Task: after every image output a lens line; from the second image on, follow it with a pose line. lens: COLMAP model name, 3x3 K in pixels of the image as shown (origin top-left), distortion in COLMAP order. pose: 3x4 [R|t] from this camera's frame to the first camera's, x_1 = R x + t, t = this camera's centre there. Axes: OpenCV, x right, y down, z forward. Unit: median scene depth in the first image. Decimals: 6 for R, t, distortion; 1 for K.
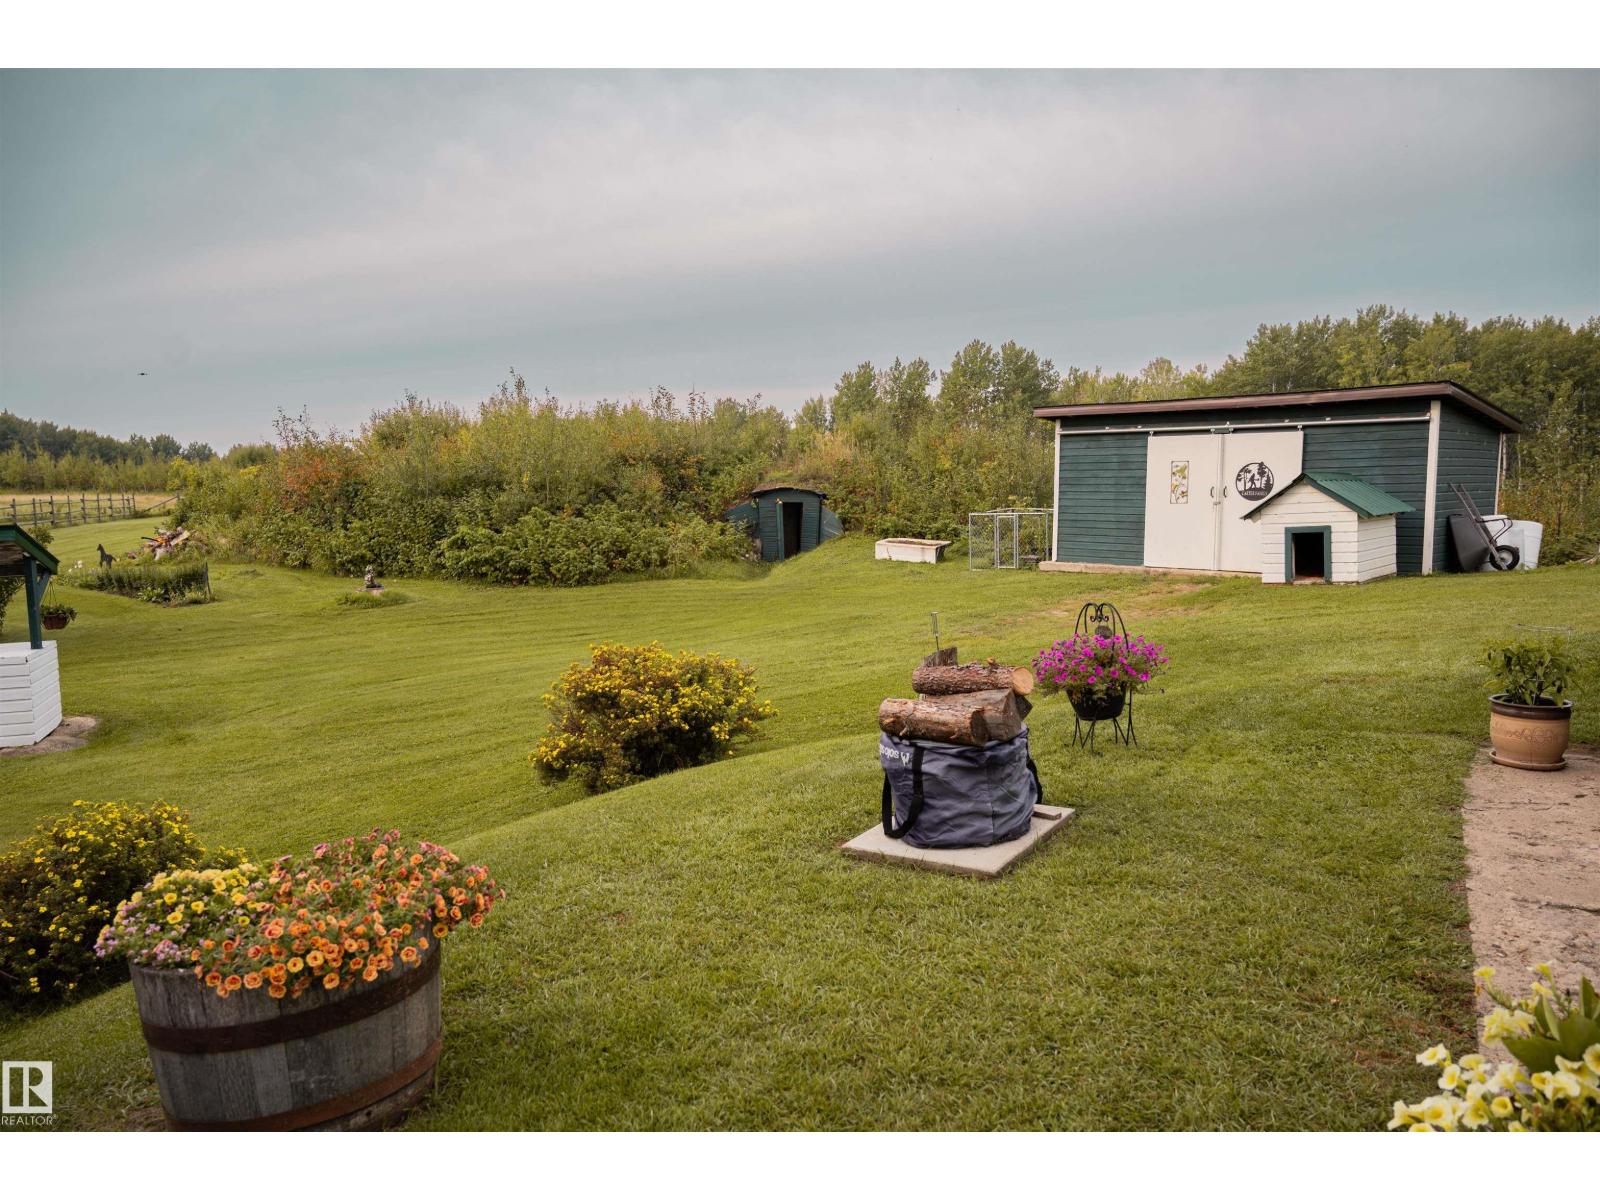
lens RADIAL K [[1068.1, 0, 800.0], [0, 1068.1, 600.0], [0, 0, 1]] dist [-0.014486, -0.002397]
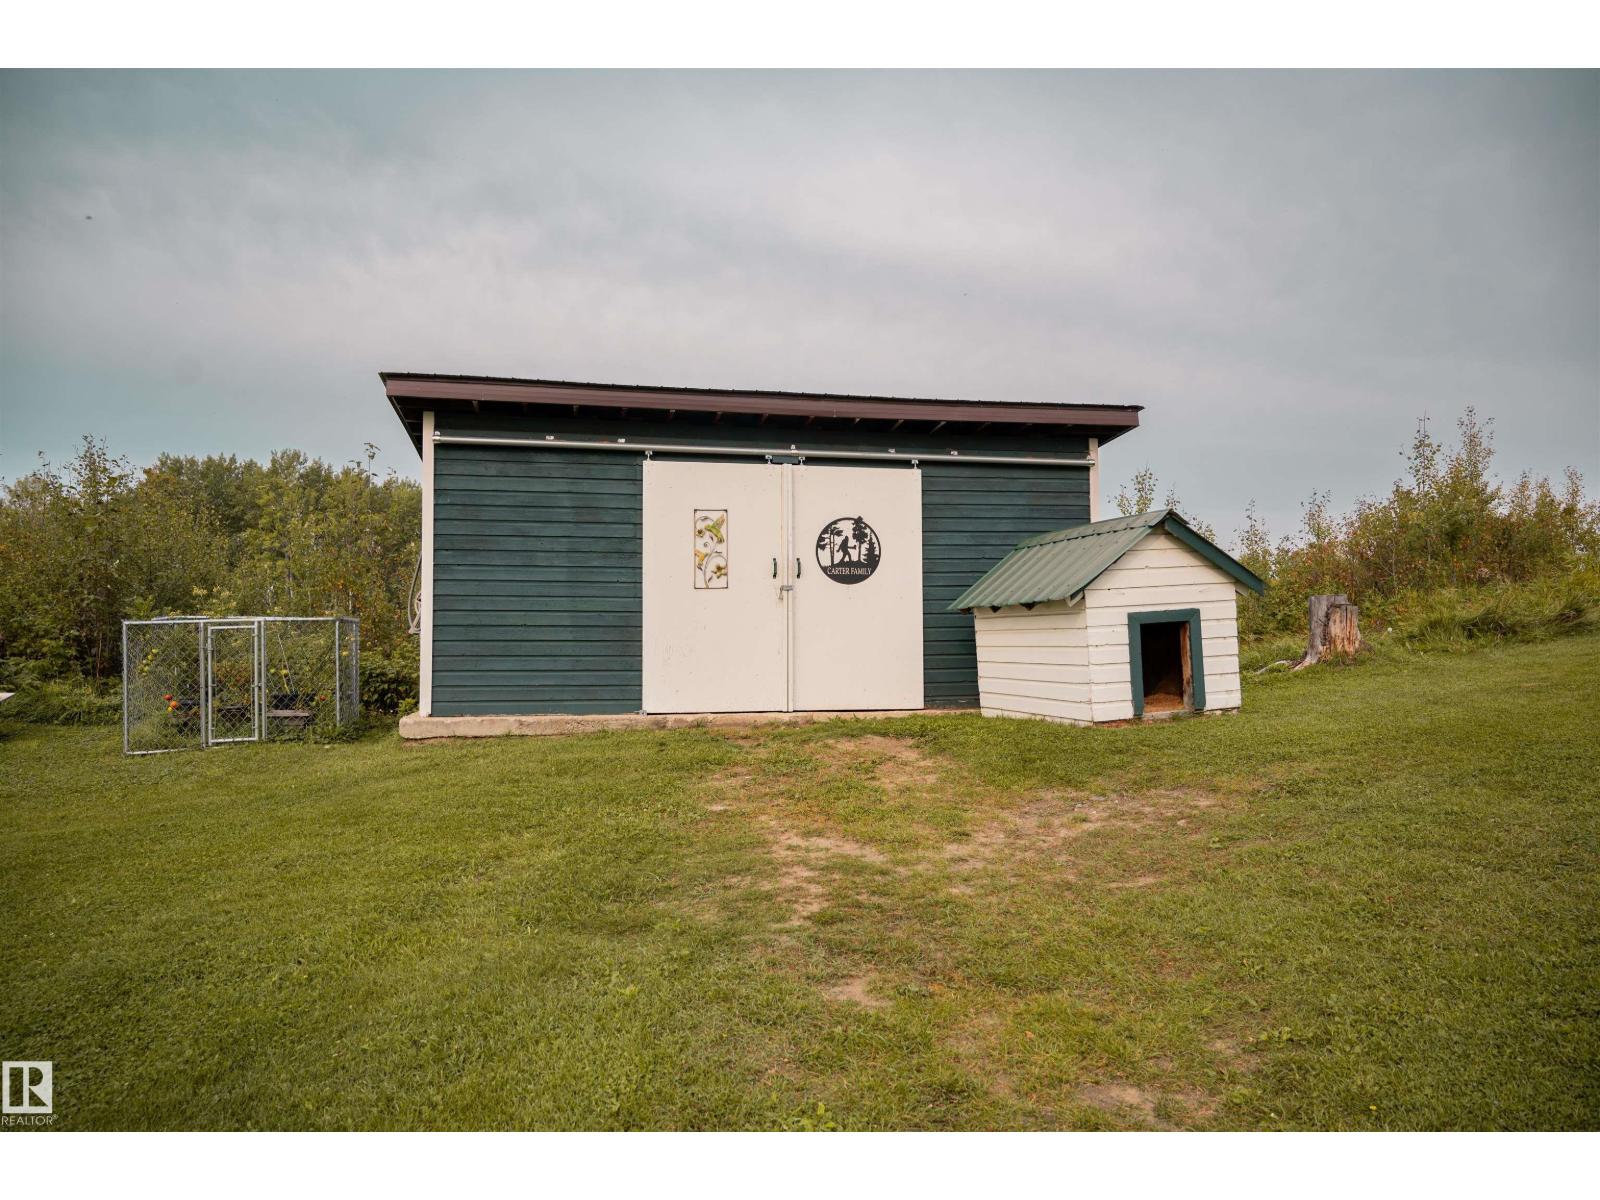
lens RADIAL K [[1045.6, 0, 800.0], [0, 1045.6, 600.0], [0, 0, 1]] dist [-0.010207, -0.002540]
pose [[0.545203, 0.031083, 0.837727, -0.049322], [0.088850, 0.991541, -0.094615, -0.029602], [-0.833582, 0.126016, 0.537830, 0.627882]]
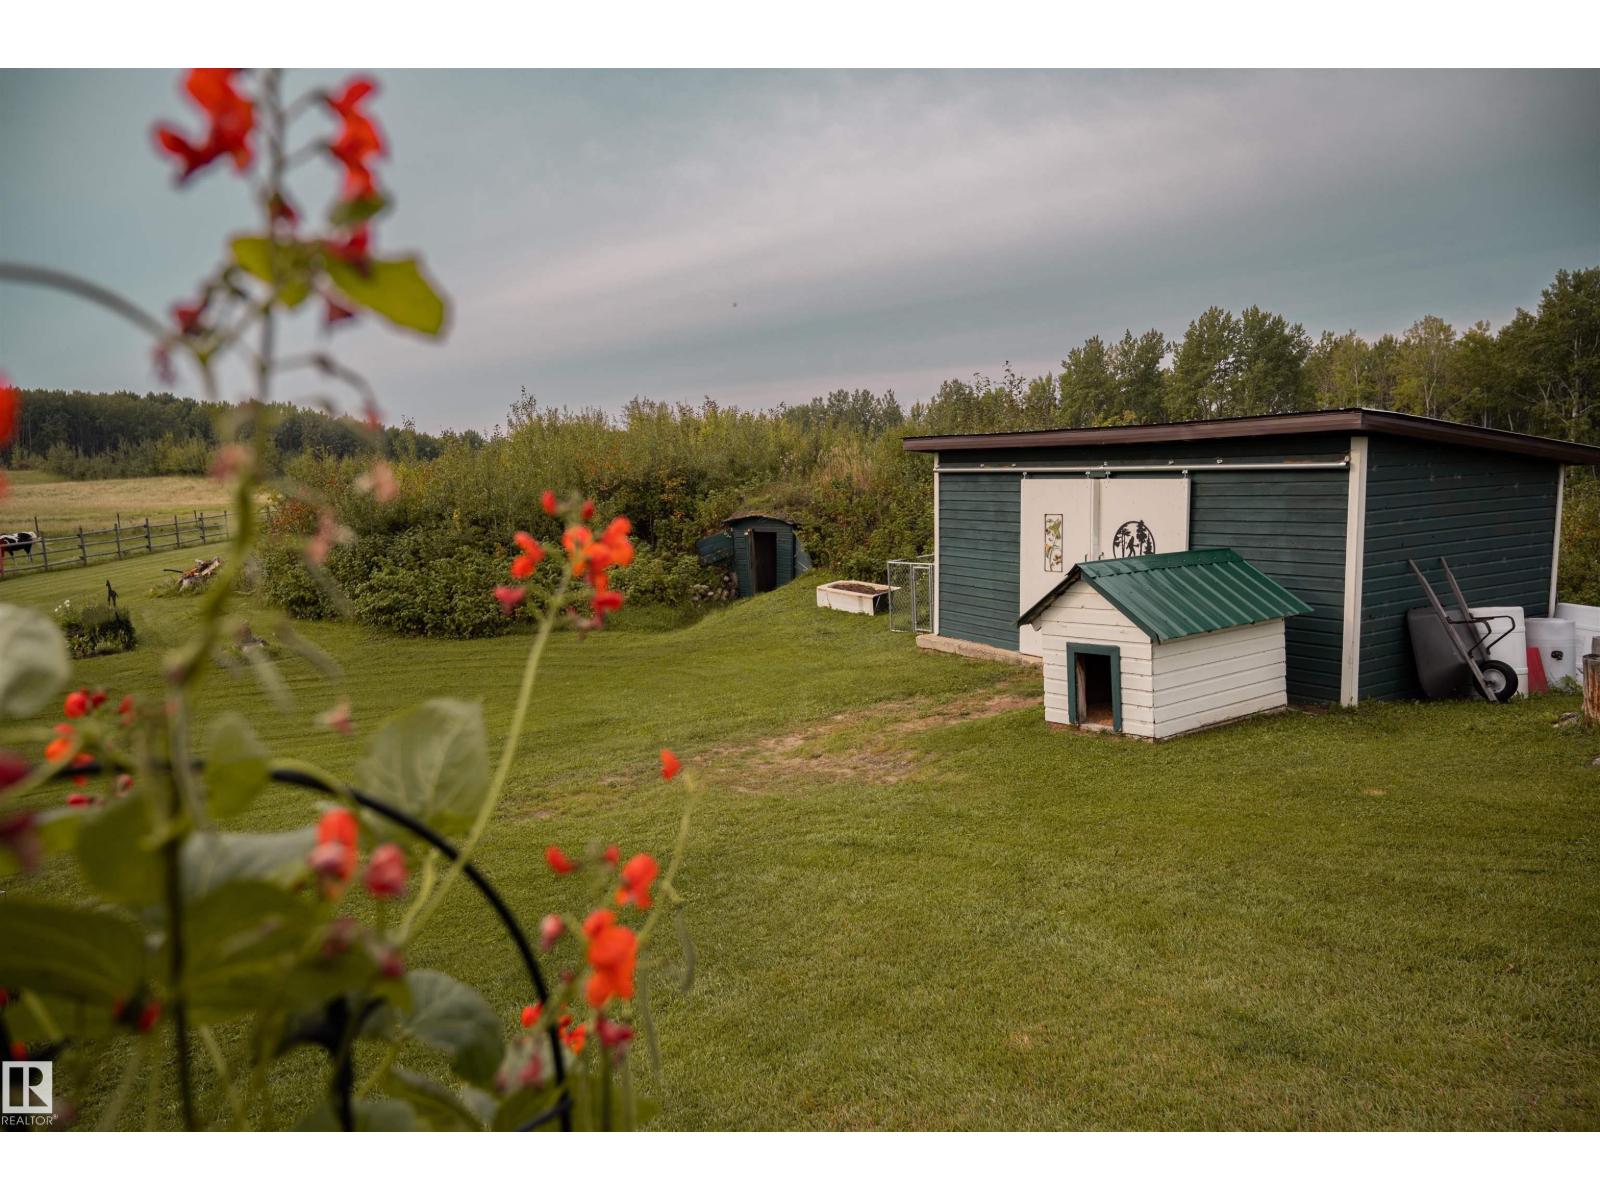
lens RADIAL K [[1045.6, 0, 800.0], [0, 1045.6, 600.0], [0, 0, 1]] dist [-0.010207, -0.002540]
pose [[0.968635, 0.009879, -0.248293, 0.334319], [-0.004008, 0.999701, 0.024139, -0.080535], [0.248457, -0.022387, 0.968384, 0.241440]]
